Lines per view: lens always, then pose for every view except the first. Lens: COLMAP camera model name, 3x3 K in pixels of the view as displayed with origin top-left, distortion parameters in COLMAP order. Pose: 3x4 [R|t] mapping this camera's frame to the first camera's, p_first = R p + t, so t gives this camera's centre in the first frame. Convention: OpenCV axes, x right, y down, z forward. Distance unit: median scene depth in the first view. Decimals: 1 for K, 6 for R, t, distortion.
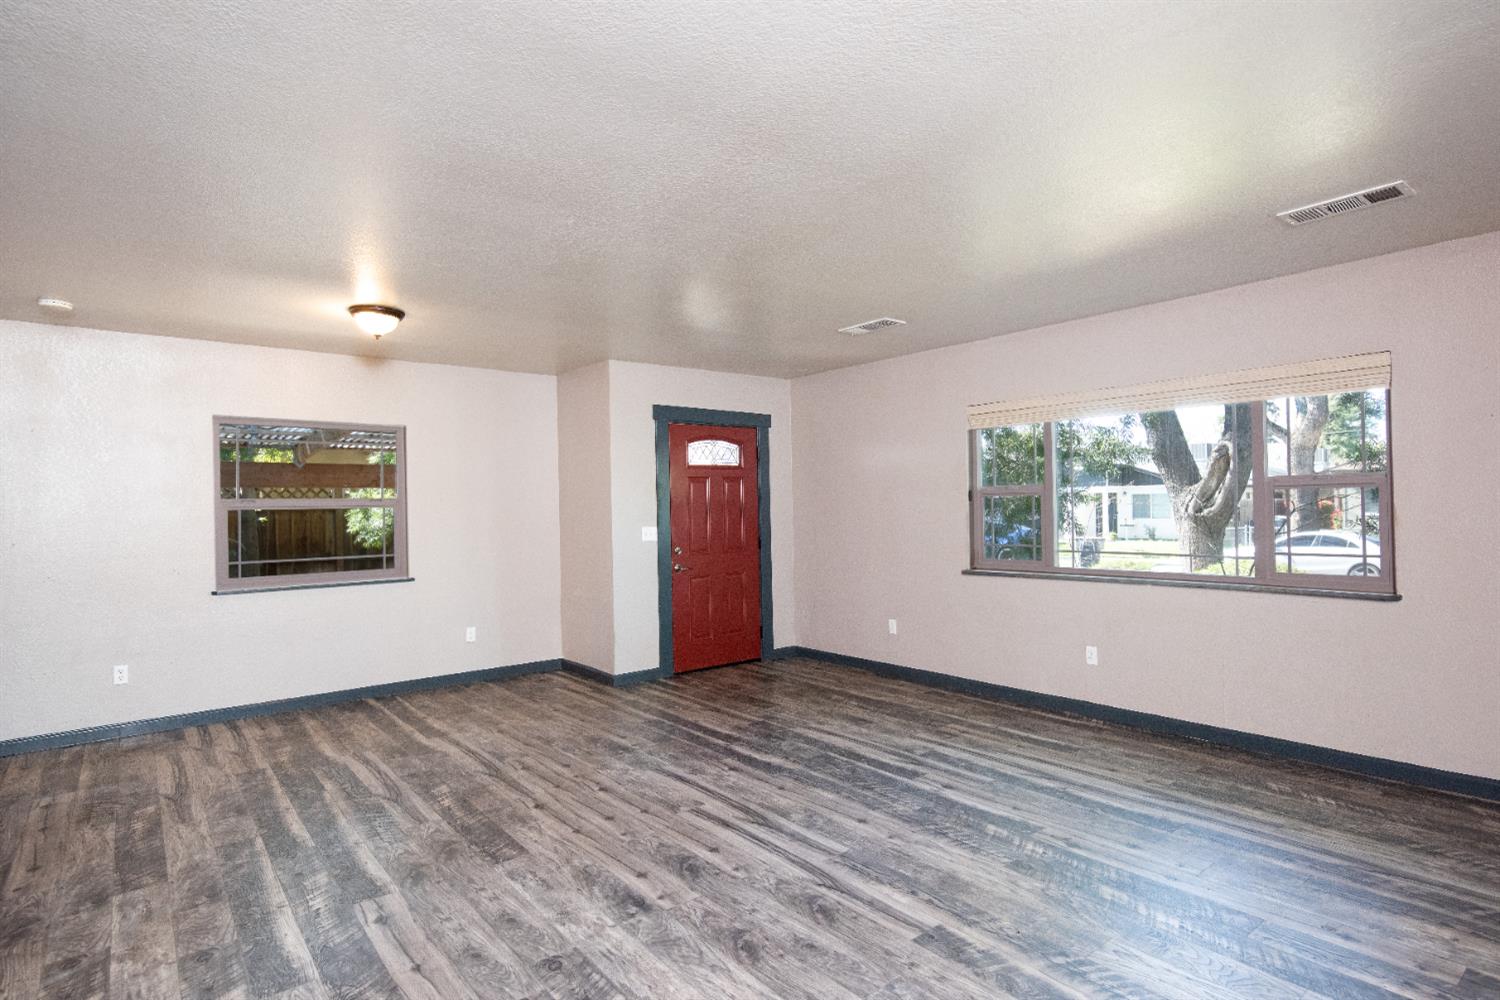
lens RADIAL K [[770.2, 0, 770.6], [0, 770.2, 500.3], [0, 0, 1]] dist [0.000538, -0.000126]
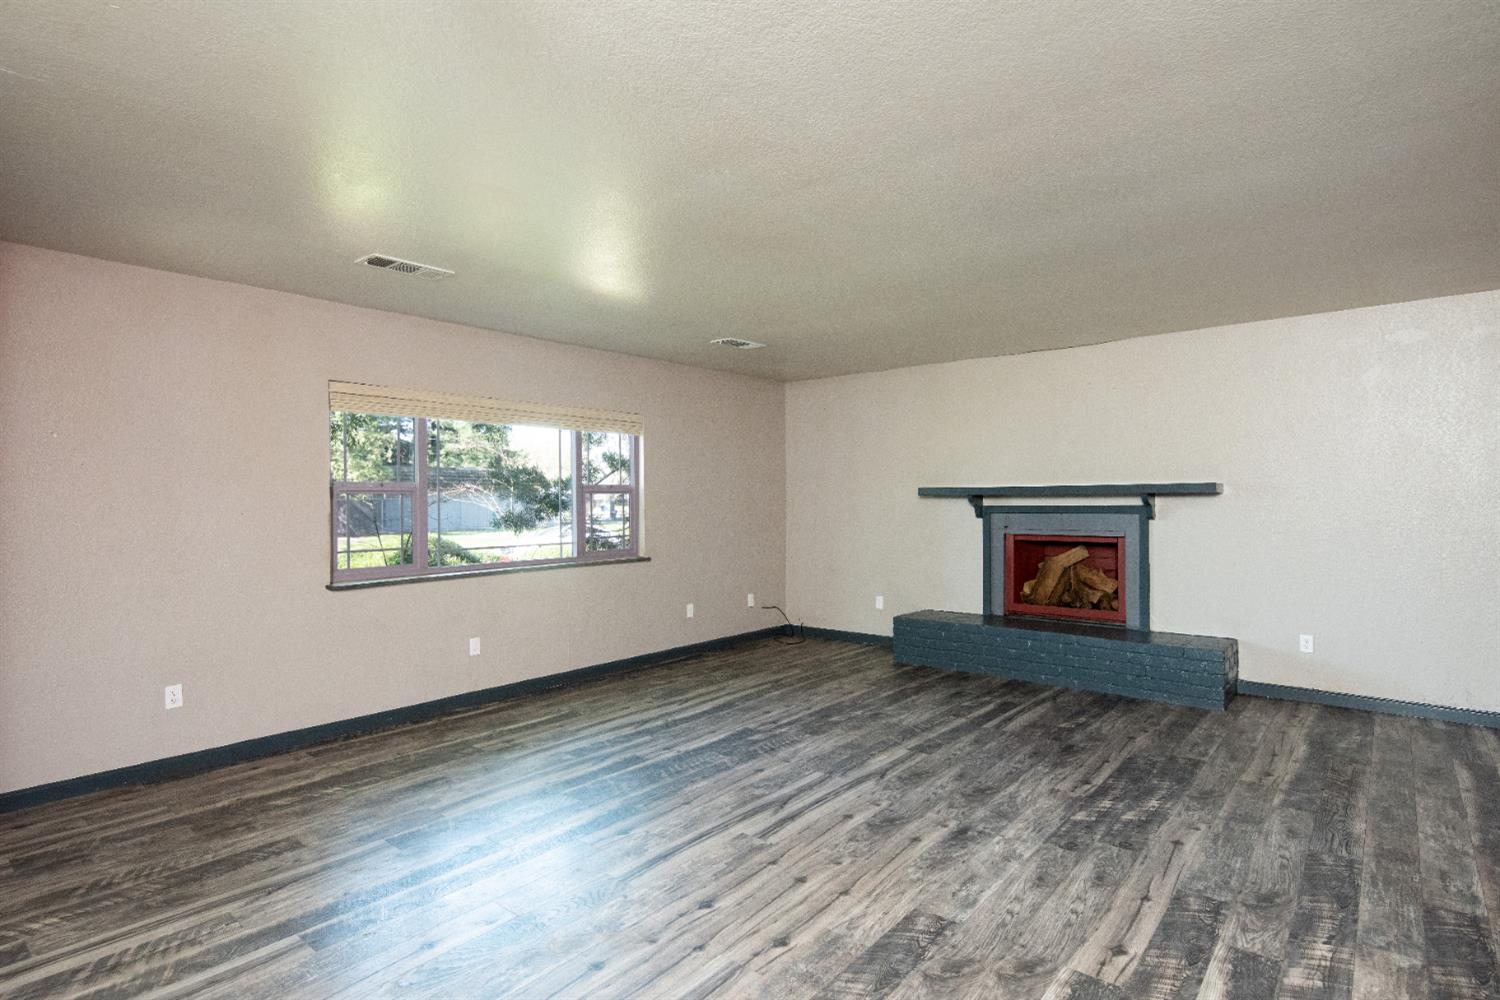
lens RADIAL K [[755.1, 0, 744.9], [0, 755.1, 501.0], [0, 0, 1]] dist [0.000323, -0.000704]
pose [[-0.166707, 0.015169, 0.985890, -0.928548], [0.004358, 0.999883, -0.014647, 0.025868], [-0.985997, 0.001855, -0.166753, 1.121062]]
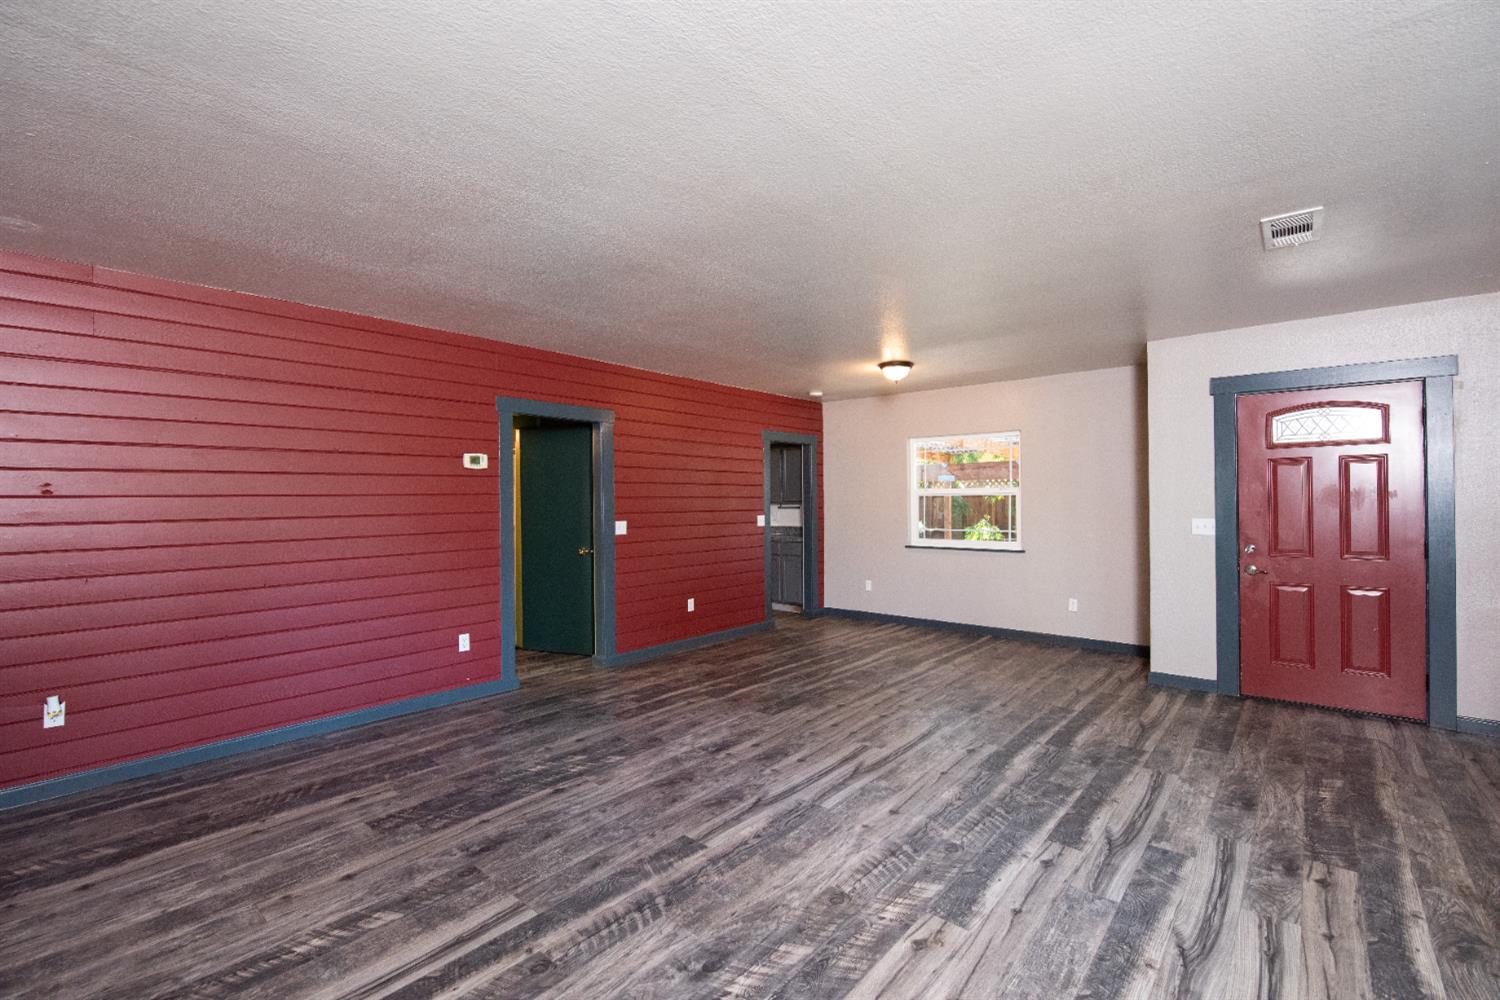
lens RADIAL K [[659.6, 0, 748.3], [0, 659.6, 495.5], [0, 0, 1]] dist [-0.004789, -0.008847]
pose [[0.160343, 0.009834, -0.987012, 0.869976], [0.010943, 0.999871, 0.011740, -0.011807], [0.987001, -0.012684, 0.160215, 0.627162]]
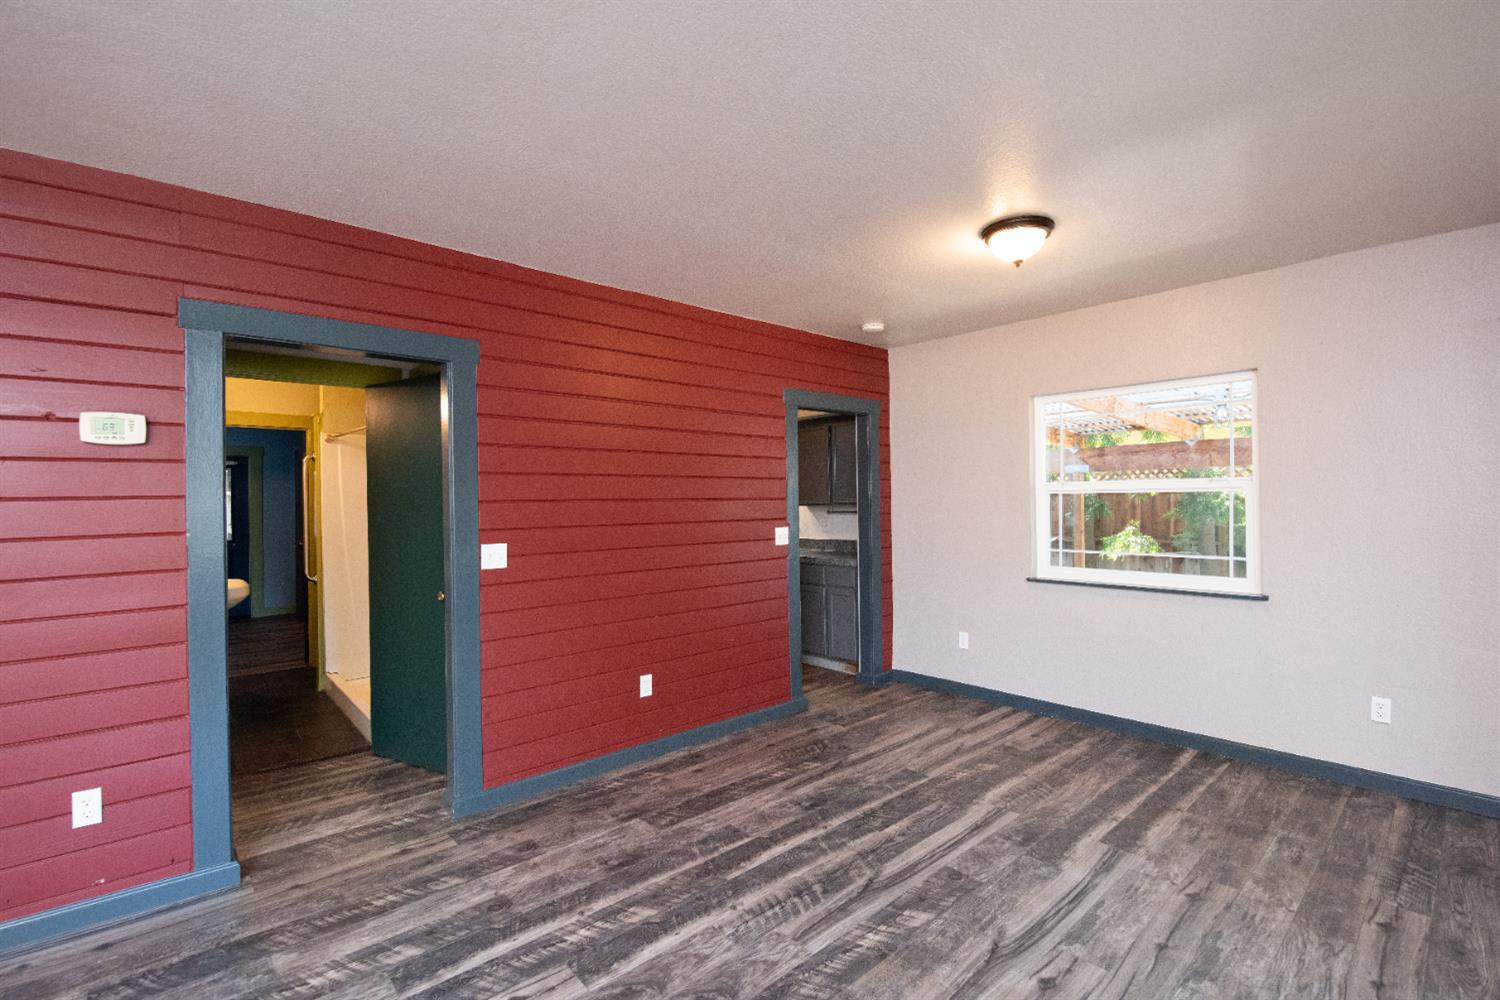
lens RADIAL K [[666.0, 0, 757.1], [0, 666.0, 495.8], [0, 0, 1]] dist [-0.000379, -0.010339]
pose [[0.038038, 0.011479, -0.999210, 0.149542], [0.018246, 0.999759, 0.012179, -0.002596], [0.999110, -0.018695, 0.037819, 0.888019]]
